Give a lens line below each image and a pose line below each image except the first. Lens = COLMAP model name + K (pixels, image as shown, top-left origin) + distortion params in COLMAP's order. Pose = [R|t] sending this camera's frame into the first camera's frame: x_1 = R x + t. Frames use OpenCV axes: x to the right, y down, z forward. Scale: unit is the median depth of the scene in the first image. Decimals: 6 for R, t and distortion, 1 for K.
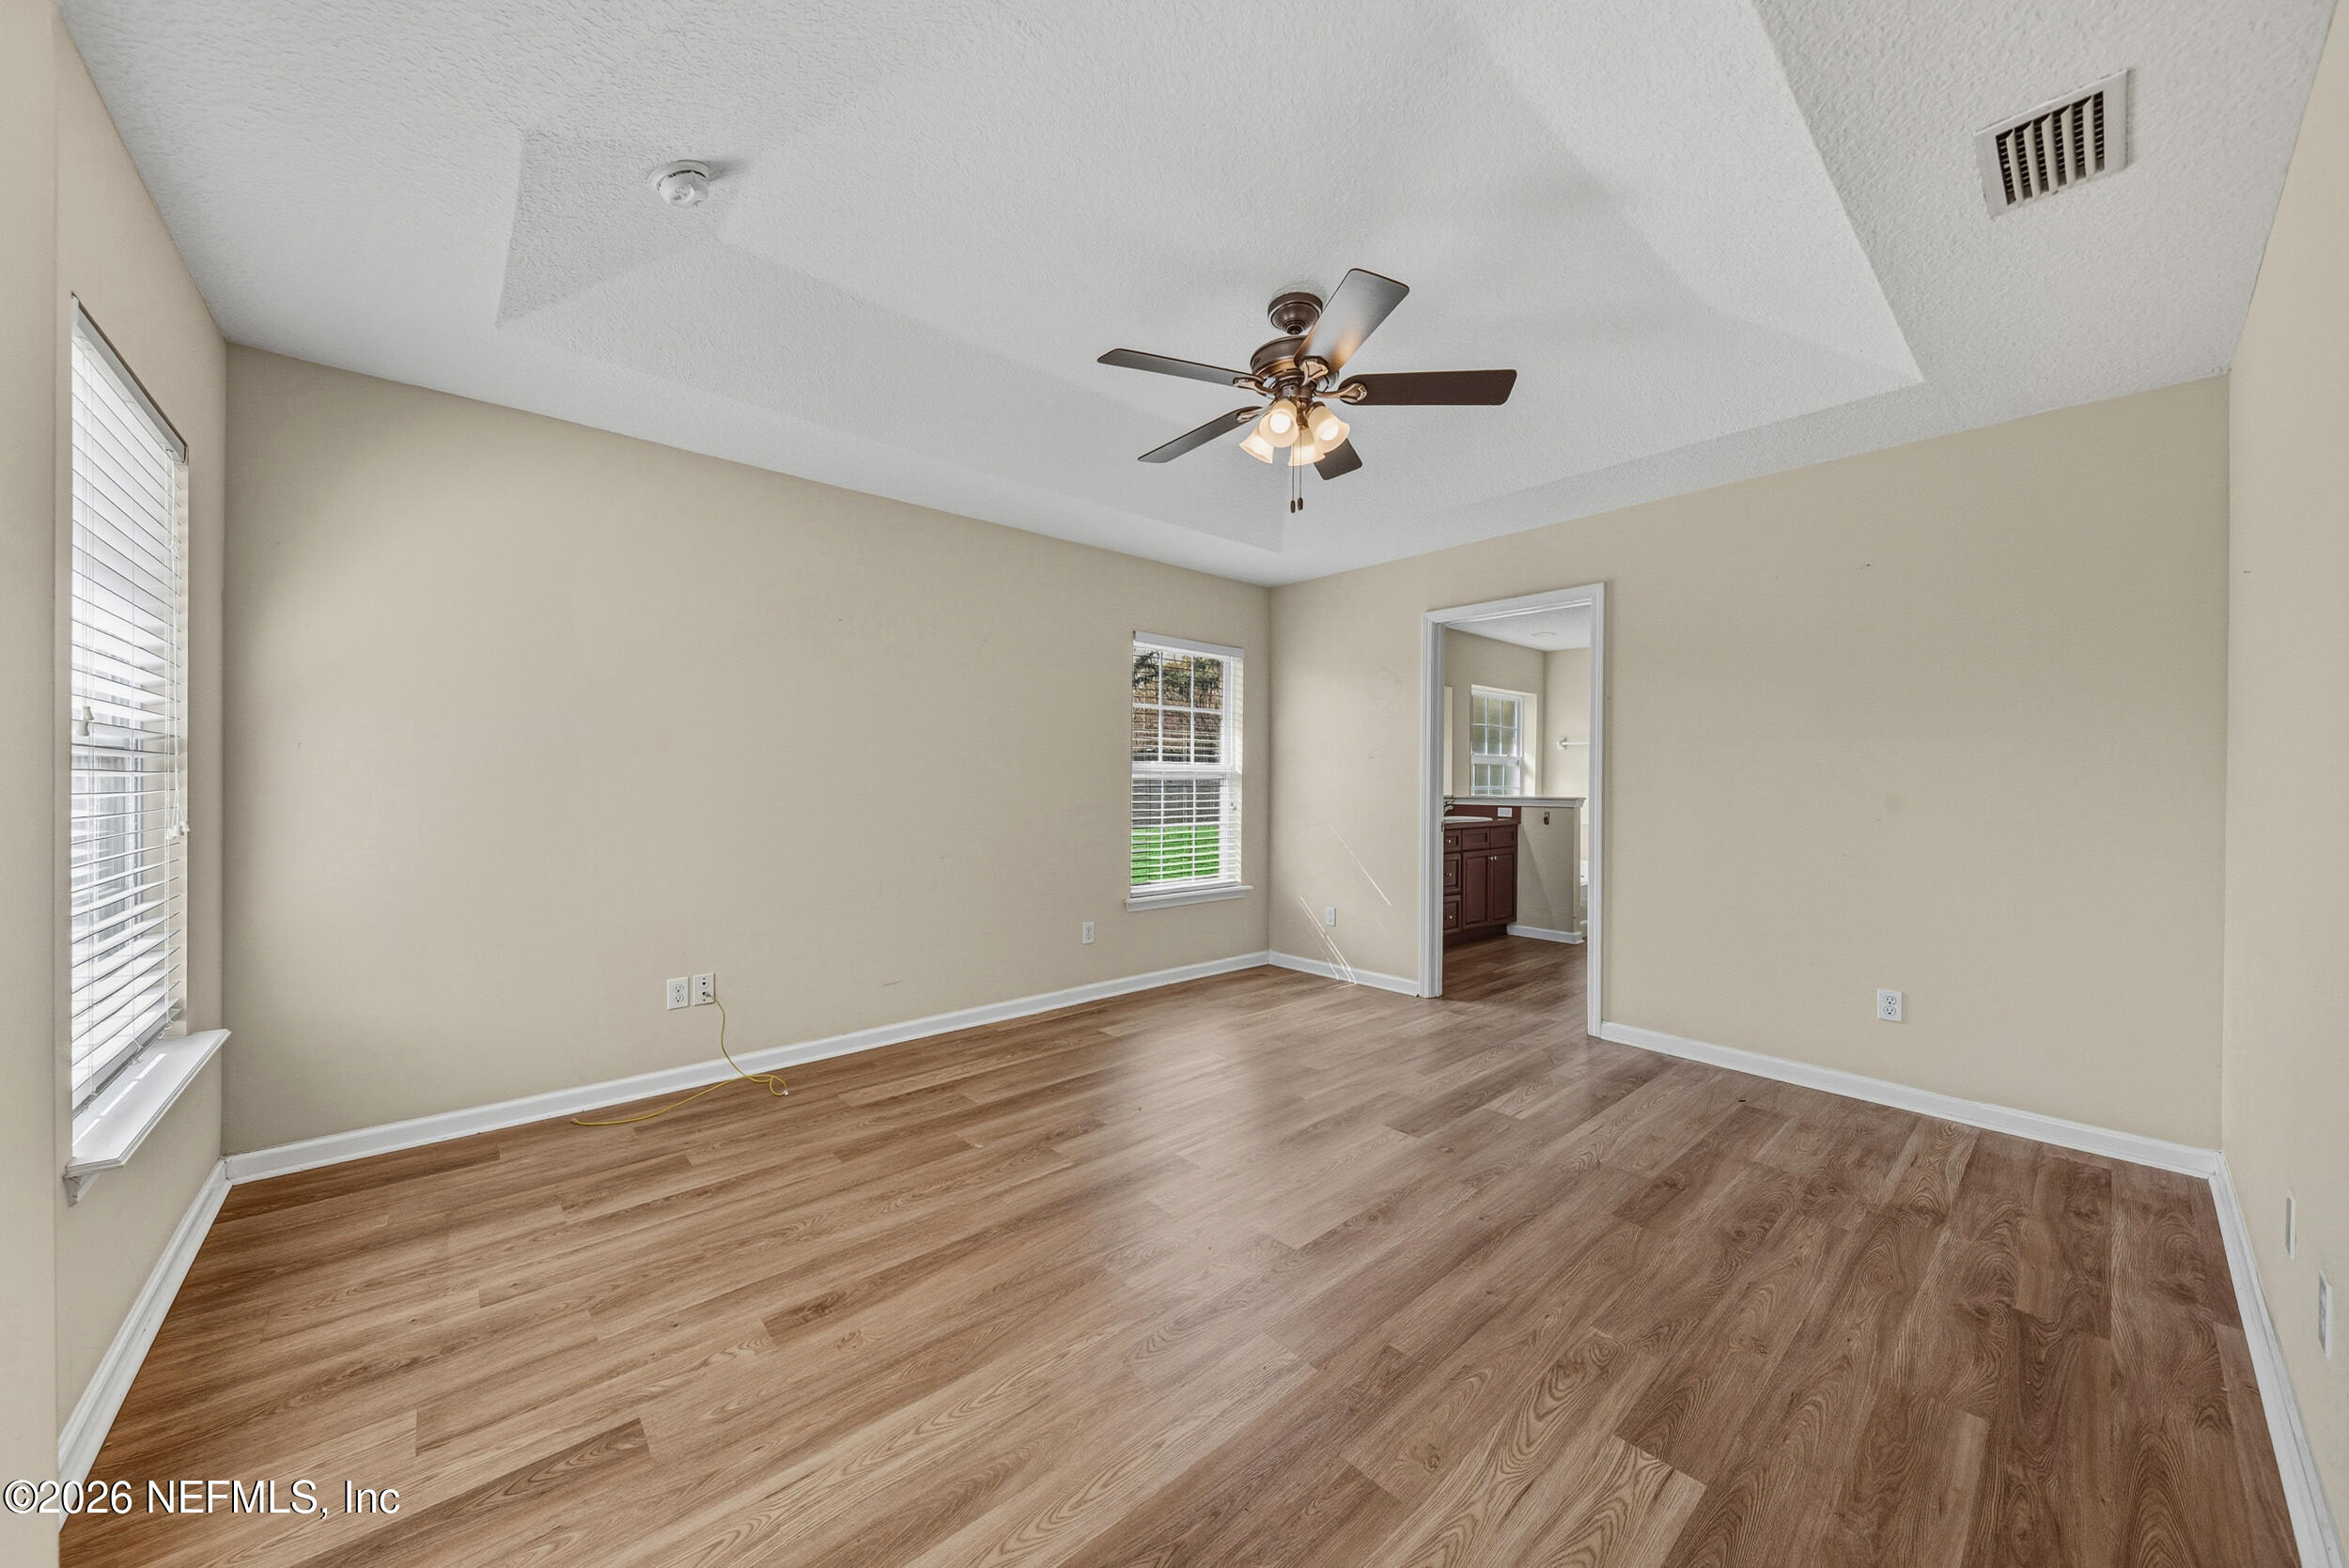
lens RADIAL K [[834.9, 0, 1168.8], [0, 834.9, 783.9], [0, 0, 1]] dist [-0.002911, -0.000028]
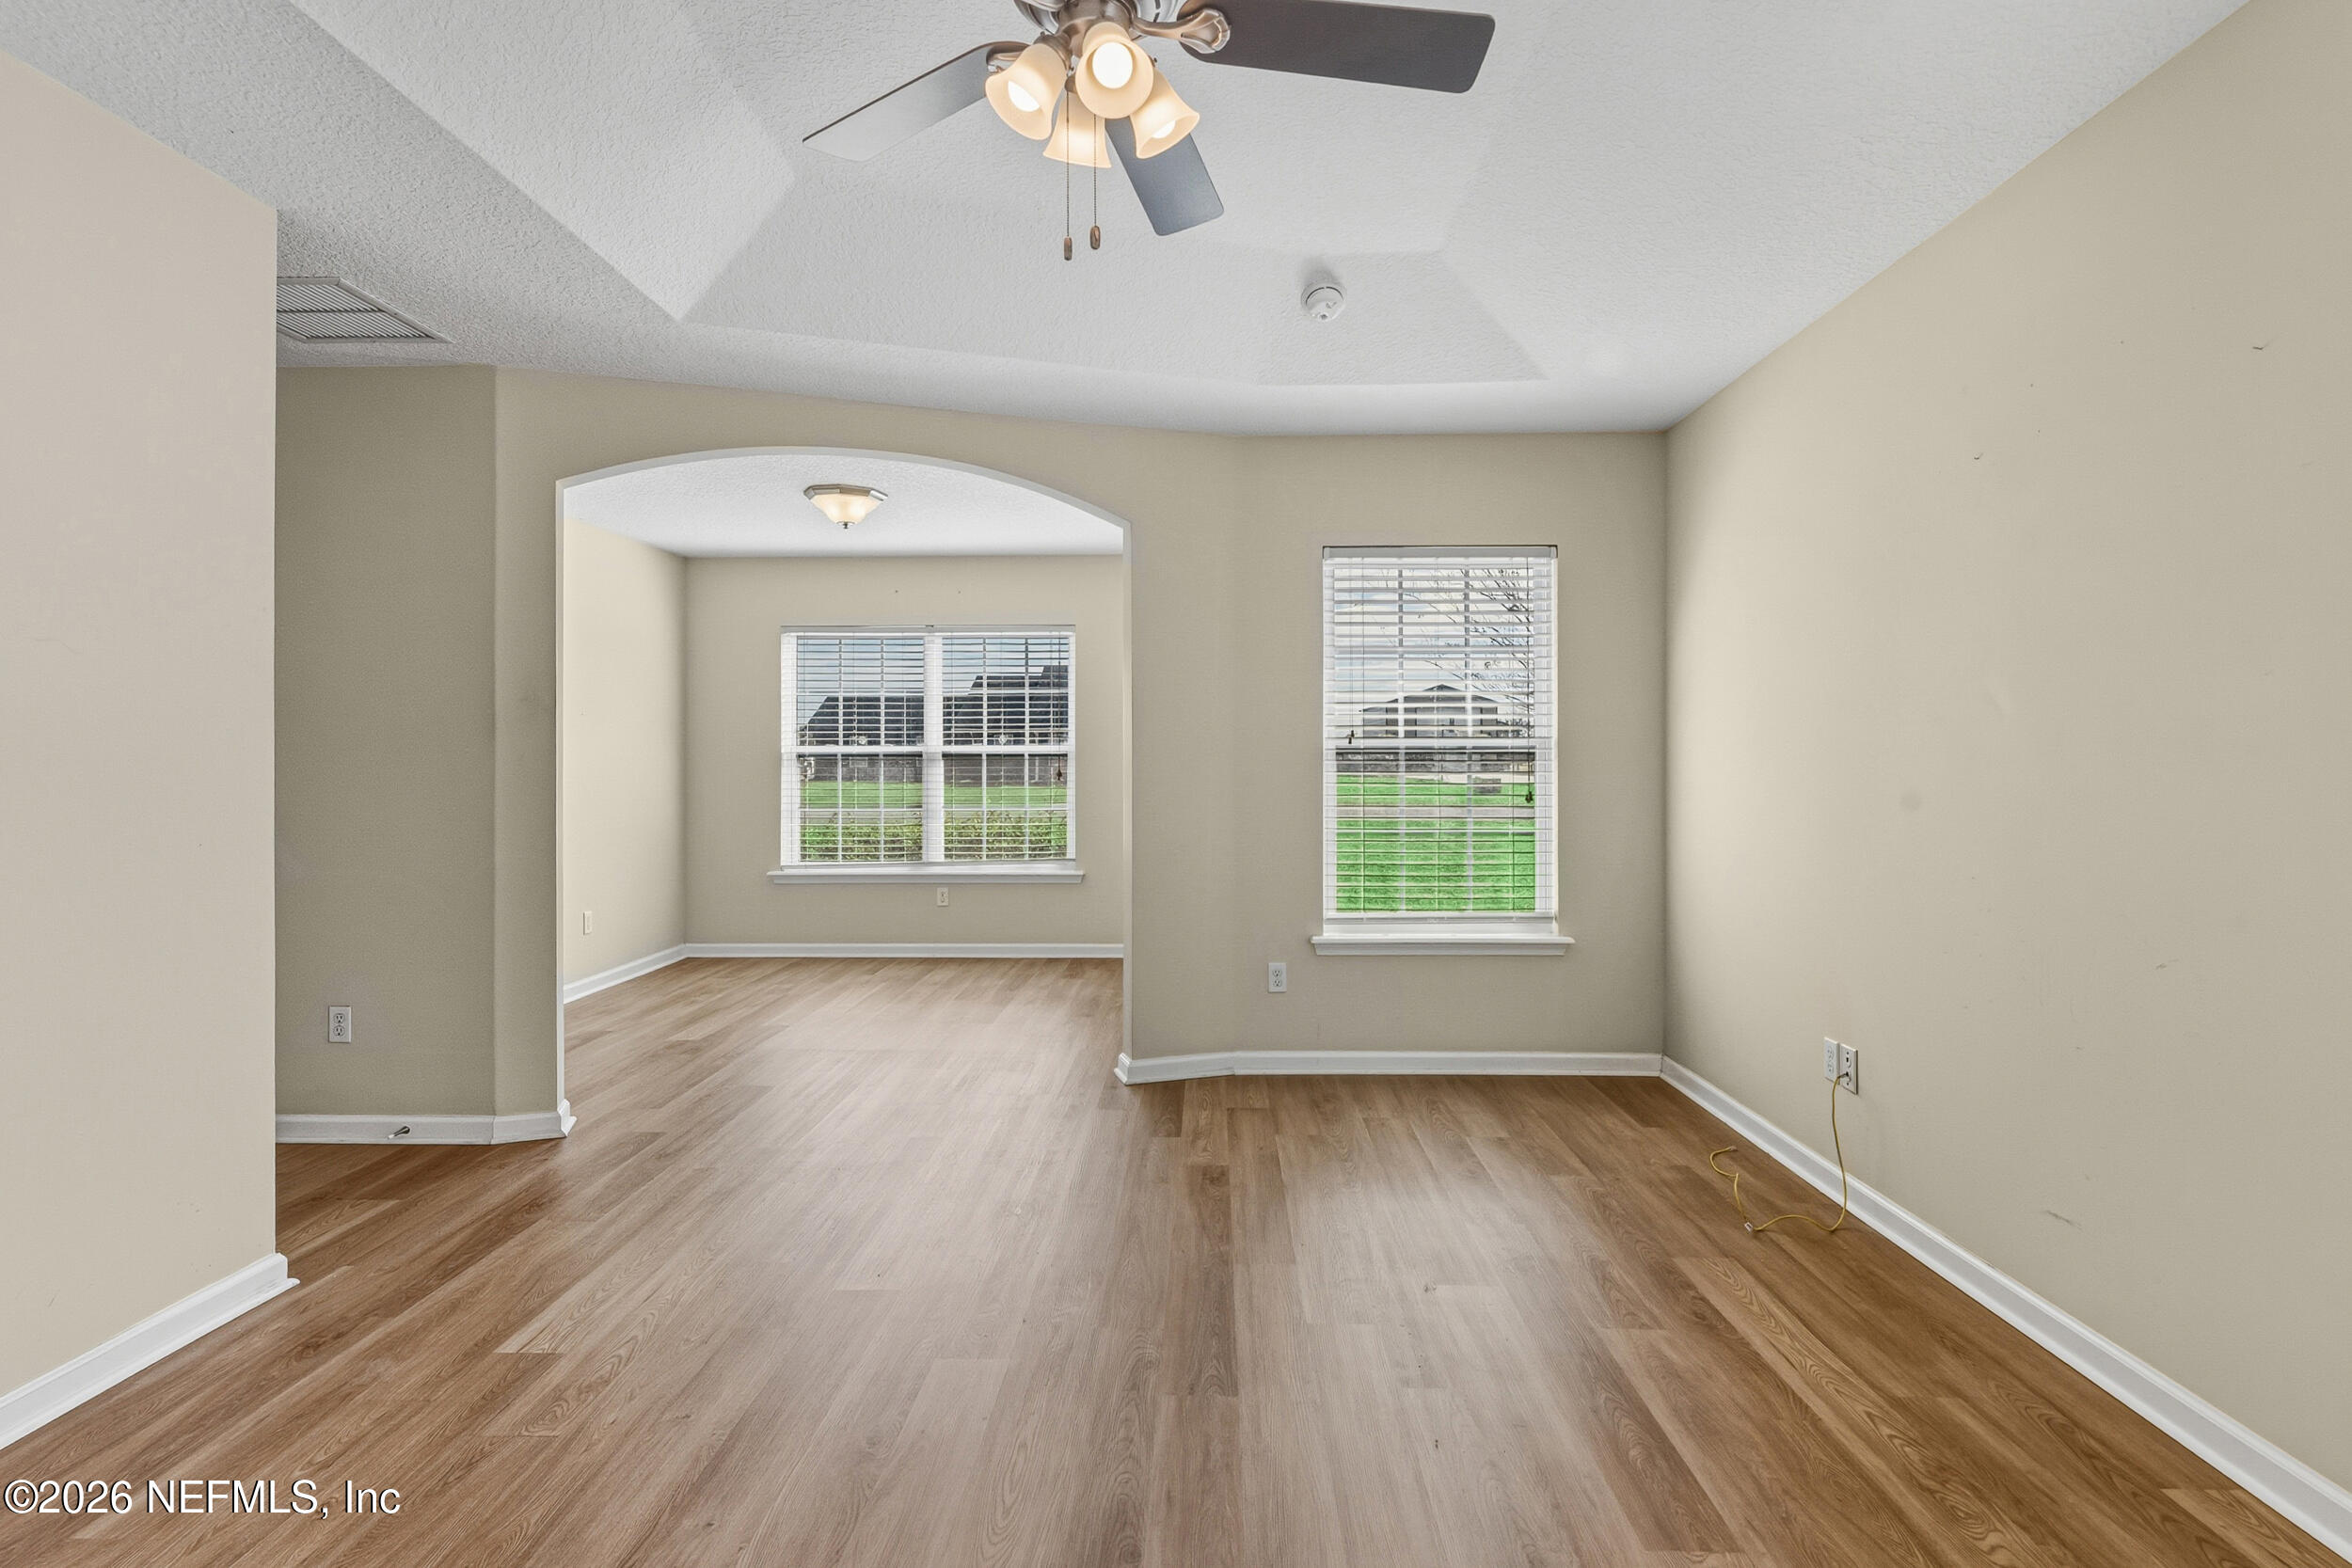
lens RADIAL K [[1123.0, 0, 1174.5], [0, 1123.0, 751.9], [0, 0, 1]] dist [0.000706, 0.000043]
pose [[-0.688365, -0.010704, -0.725285, 0.588776], [-0.005880, 0.999941, -0.009176, -0.004612], [0.725340, -0.002052, -0.688387, 1.441342]]
